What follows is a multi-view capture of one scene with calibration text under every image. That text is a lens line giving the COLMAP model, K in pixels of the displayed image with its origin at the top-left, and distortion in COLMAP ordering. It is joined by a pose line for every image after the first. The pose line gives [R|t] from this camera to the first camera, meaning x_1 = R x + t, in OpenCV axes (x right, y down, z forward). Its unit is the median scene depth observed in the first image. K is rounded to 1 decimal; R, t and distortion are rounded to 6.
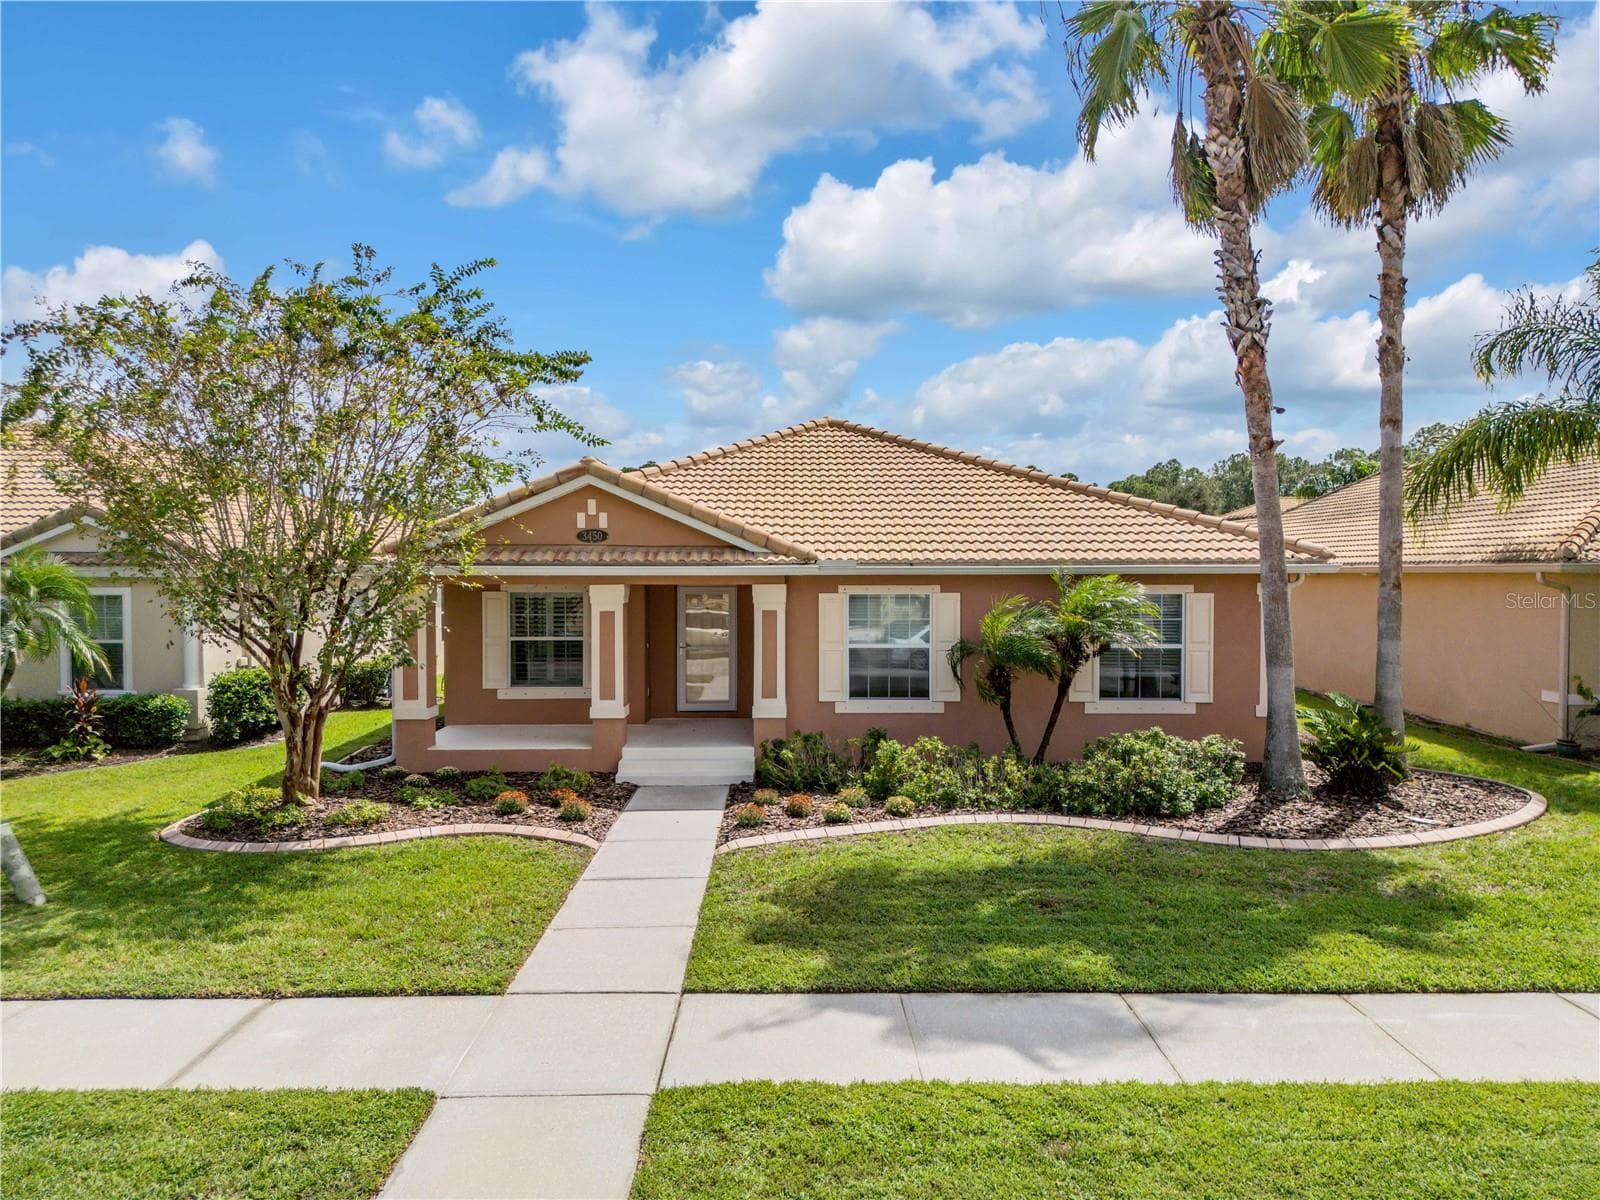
lens RADIAL K [[1094.8, 0, 800.0], [0, 1094.8, 600.0], [0, 0, 1]] dist [0.037432, -0.022714]
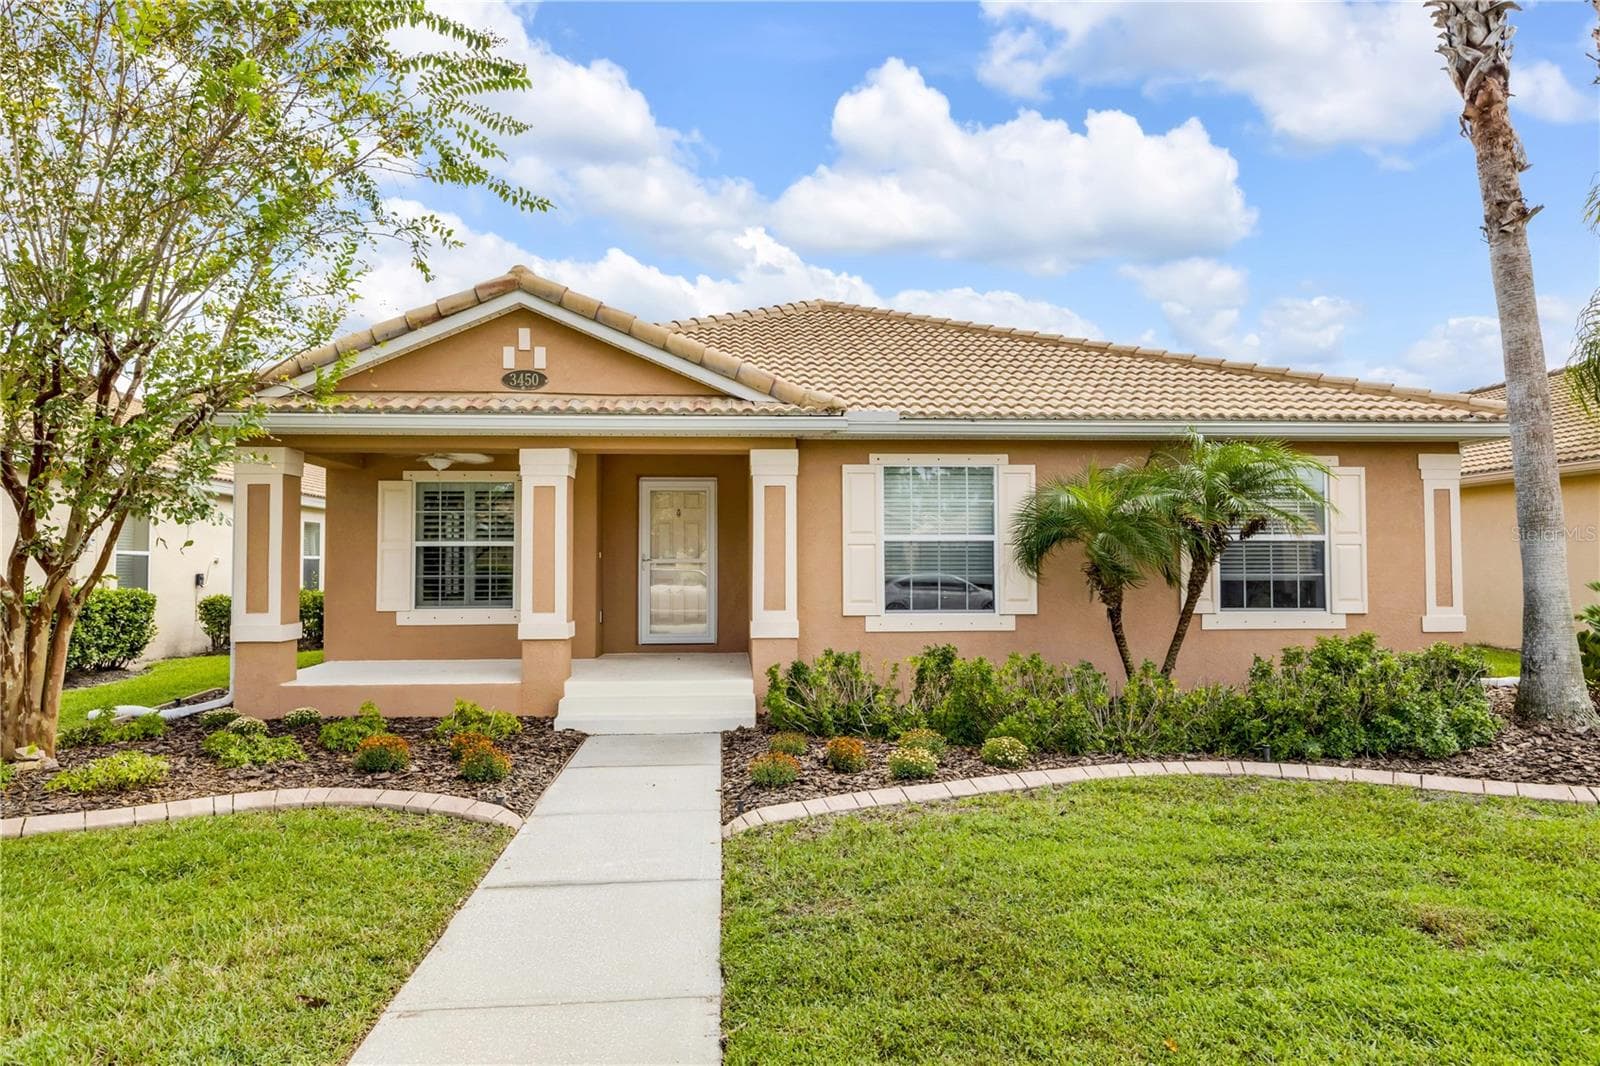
lens RADIAL K [[1010.6, 0, 800.0], [0, 1010.6, 533.0], [0, 0, 1]] dist [-0.035286, 0.046492]
pose [[0.998059, 0.000228, 0.062270, -0.053804], [0.003365, 0.998335, -0.057591, 0.079966], [-0.062180, 0.057688, 0.996396, 0.354660]]
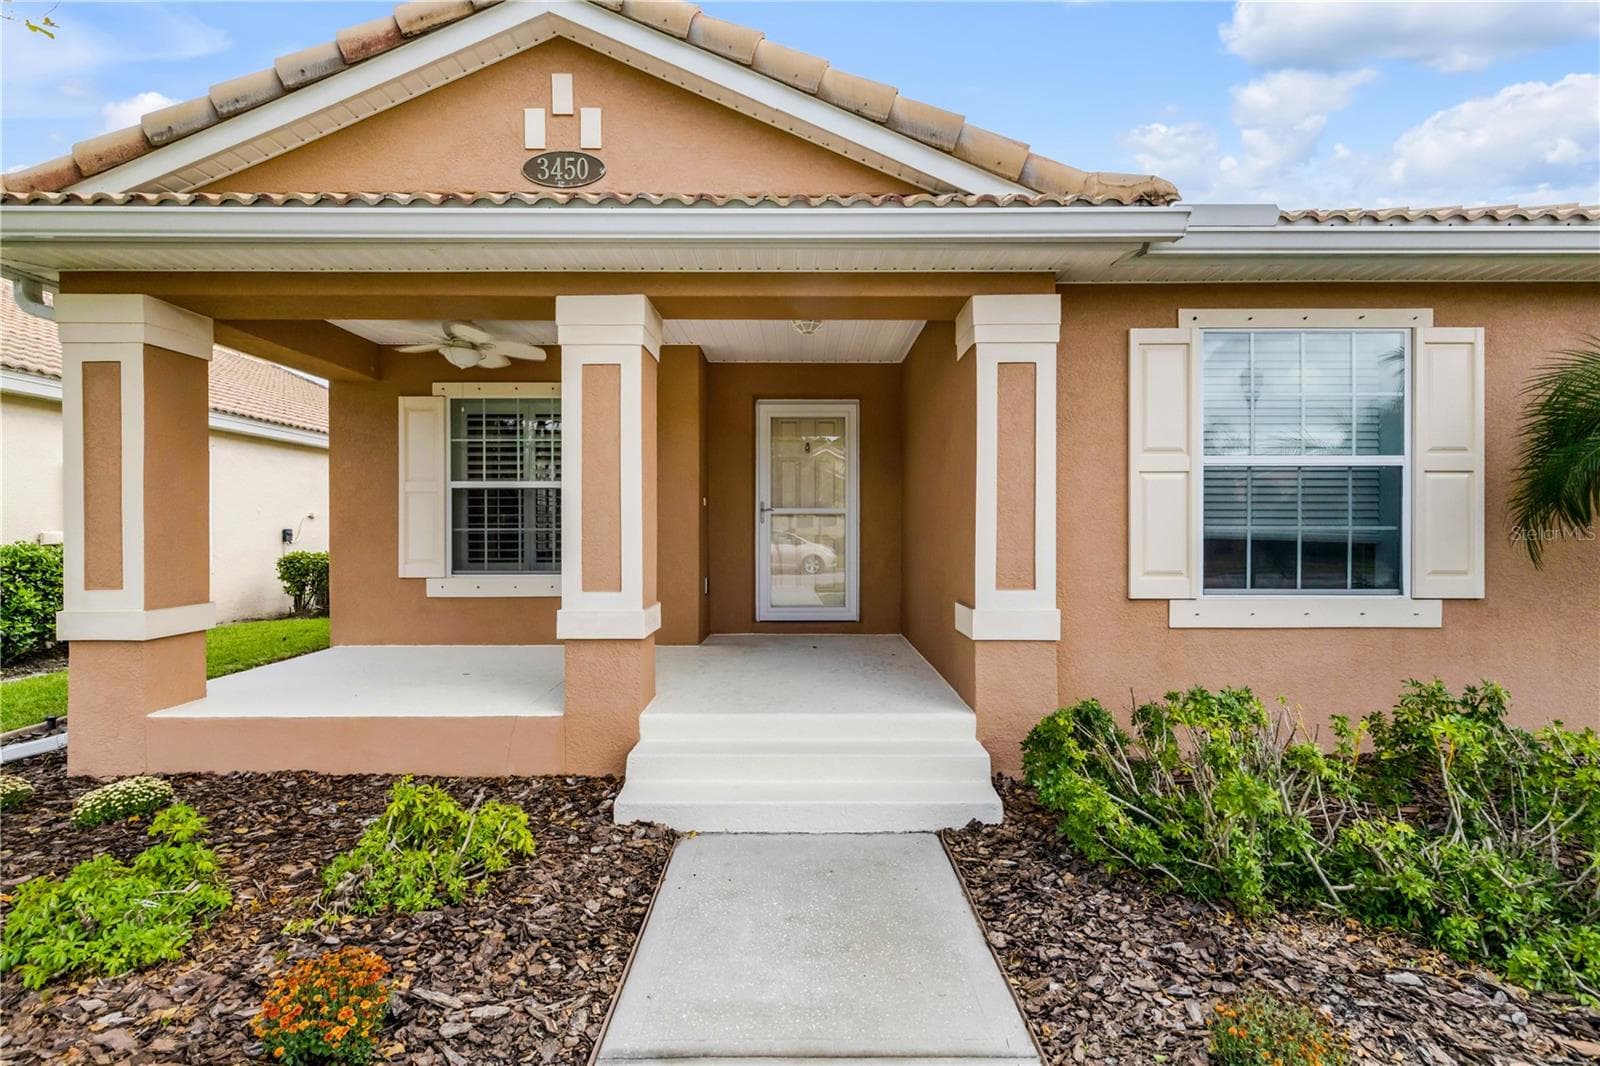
lens RADIAL K [[710.0, 0, 800.0], [0, 710.0, 533.0], [0, 0, 1]] dist [-0.001780, -0.000246]
pose [[0.999971, 0.000896, -0.007556, -0.105873], [-0.001048, 0.999796, -0.020169, 0.077200], [0.007536, 0.020176, 0.999768, 0.767338]]
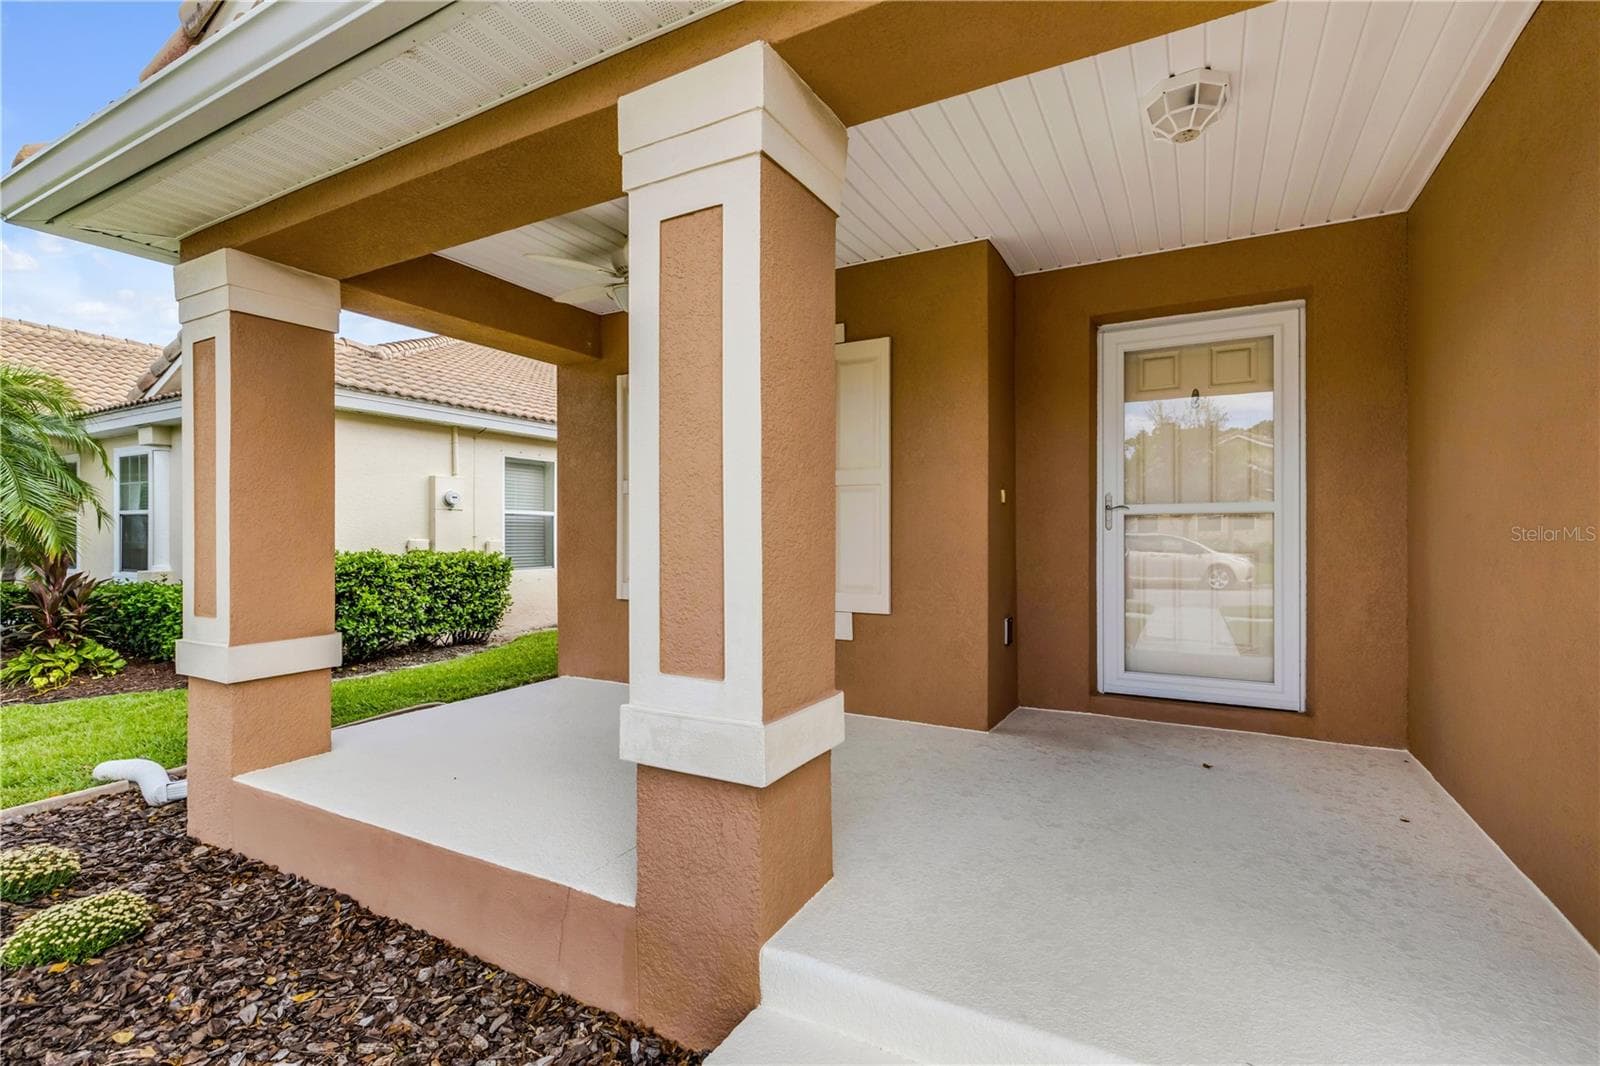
lens RADIAL K [[723.5, 0, 800.0], [0, 723.5, 533.0], [0, 0, 1]] dist [0.003202, -0.000299]
pose [[0.870354, -0.000072, -0.492427, -0.099540], [-0.012146, 0.999693, -0.021613, 0.070303], [0.492277, 0.024792, 0.870085, 0.924132]]
